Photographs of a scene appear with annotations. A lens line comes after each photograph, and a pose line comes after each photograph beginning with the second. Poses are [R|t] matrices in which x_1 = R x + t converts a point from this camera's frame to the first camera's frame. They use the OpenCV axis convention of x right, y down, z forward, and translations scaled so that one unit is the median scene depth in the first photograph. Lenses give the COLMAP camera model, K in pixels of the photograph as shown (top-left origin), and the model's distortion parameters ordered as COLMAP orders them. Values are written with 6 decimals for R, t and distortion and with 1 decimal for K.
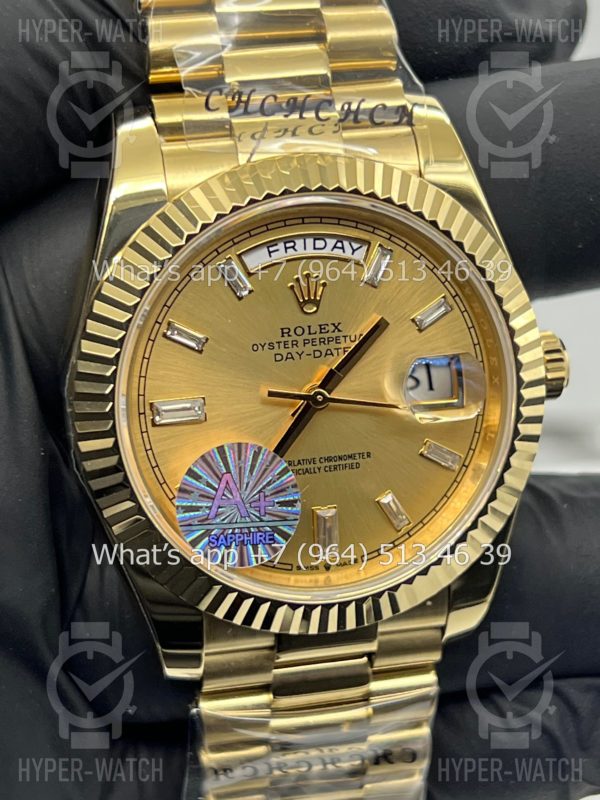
lens RADIAL K [[1931.8, 0, 304.2], [0, 1931.8, 405.4], [0, 0, 1]] dist [0.427459, 0.000000]
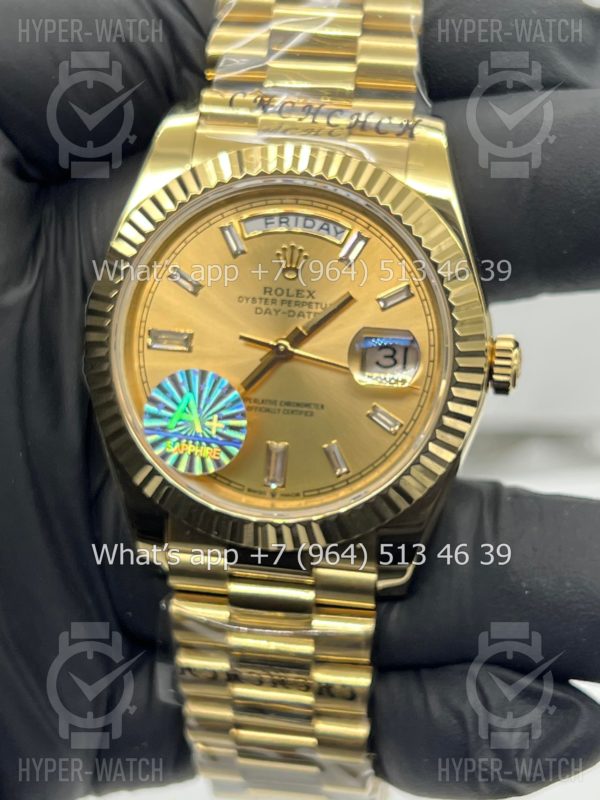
lens RADIAL K [[1931.8, 0, 291.4], [0, 1931.8, 381.5], [0, 0, 1]] dist [0.427459, 0.000000]
pose [[0.922070, 0.156719, -0.353873, 0.434667], [-0.193949, 0.978360, -0.072079, 0.100185], [0.334919, 0.135095, 0.932512, -0.105728]]
